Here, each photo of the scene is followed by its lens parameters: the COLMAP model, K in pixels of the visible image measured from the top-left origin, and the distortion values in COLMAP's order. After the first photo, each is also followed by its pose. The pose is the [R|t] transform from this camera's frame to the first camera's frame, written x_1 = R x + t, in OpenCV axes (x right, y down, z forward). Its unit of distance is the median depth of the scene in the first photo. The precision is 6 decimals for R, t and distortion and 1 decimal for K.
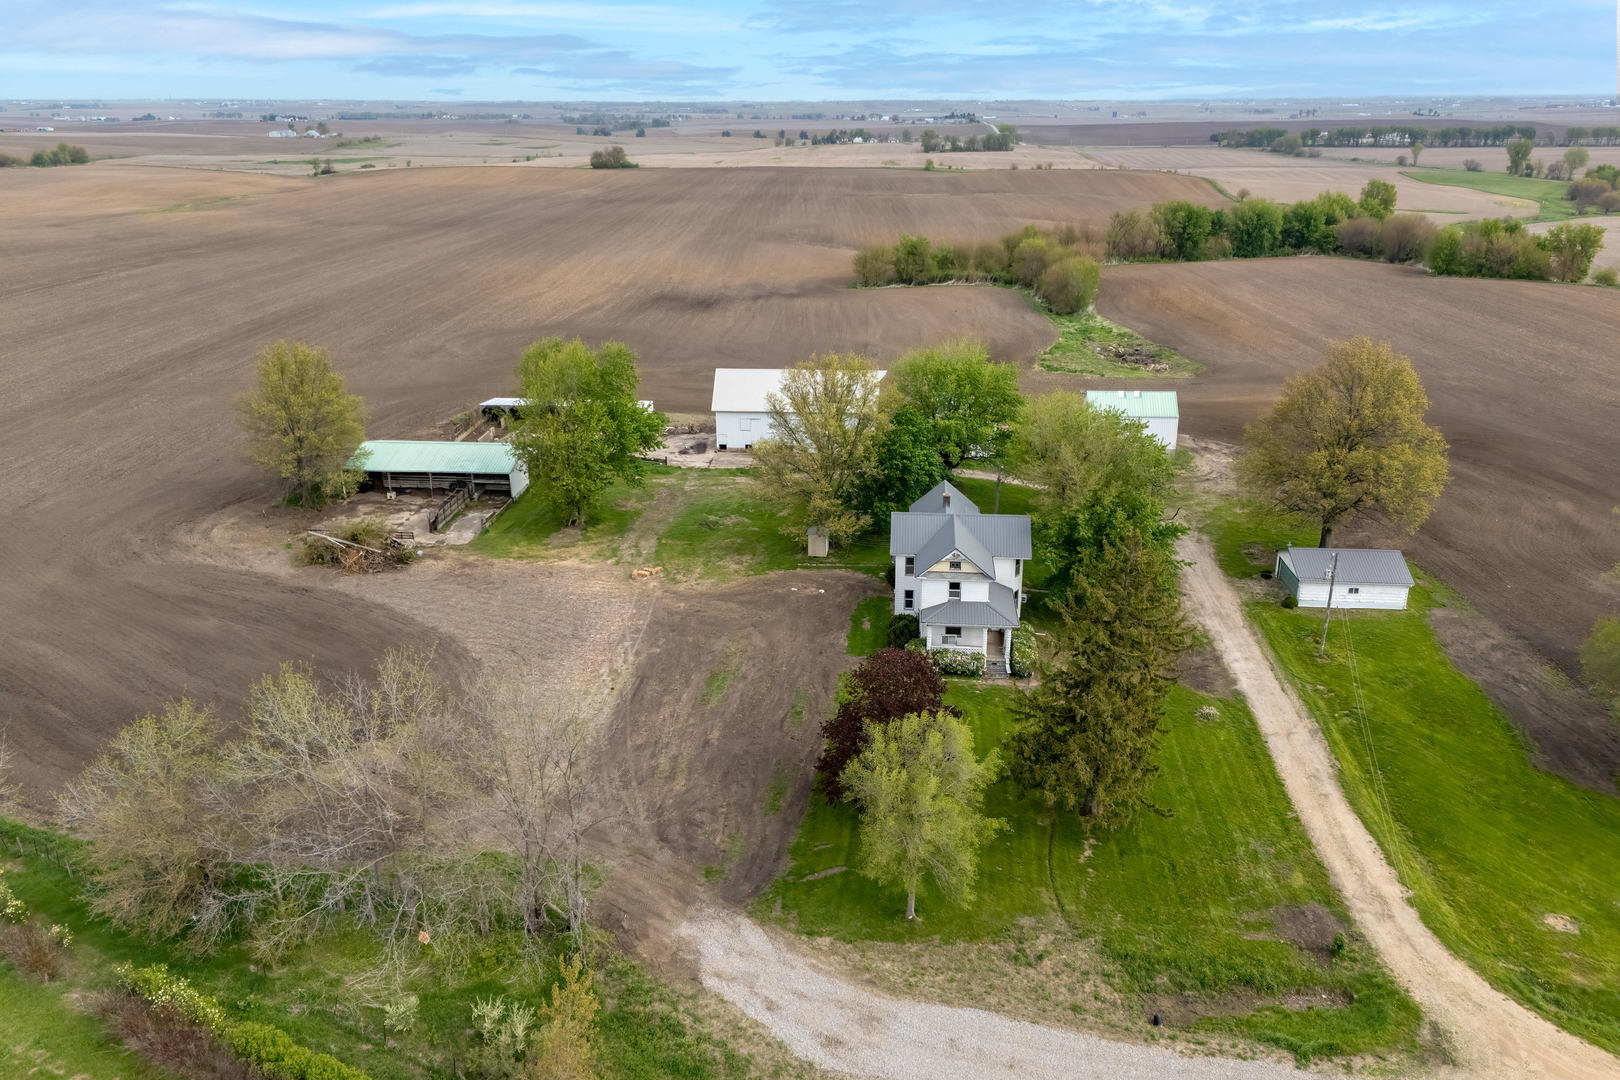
lens RADIAL K [[1189.4, 0, 807.8], [0, 1189.4, 507.3], [0, 0, 1]] dist [0.092118, -0.095052]
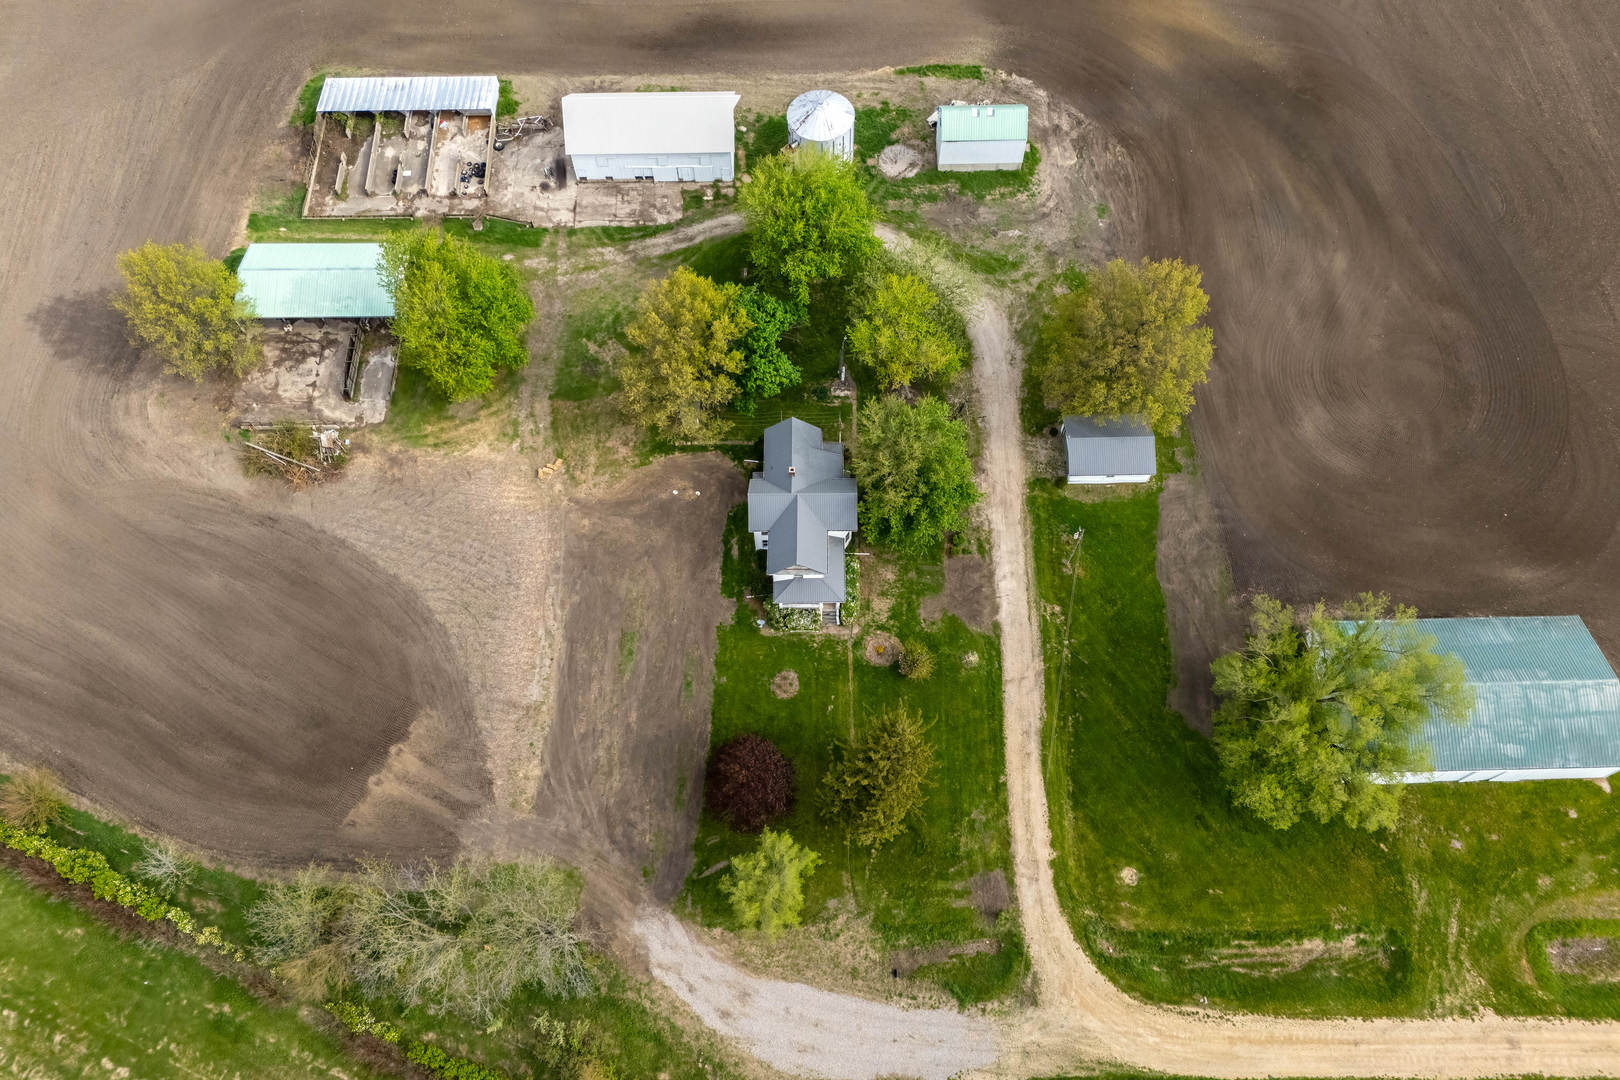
lens RADIAL K [[1207.5, 0, 809.6], [0, 1207.5, 502.5], [0, 0, 1]] dist [0.073280, -0.063599]
pose [[0.995473, -0.087468, 0.037192, 0.071741], [0.038730, 0.730638, 0.681666, -0.688491], [-0.086798, -0.677139, 0.730718, 0.056932]]
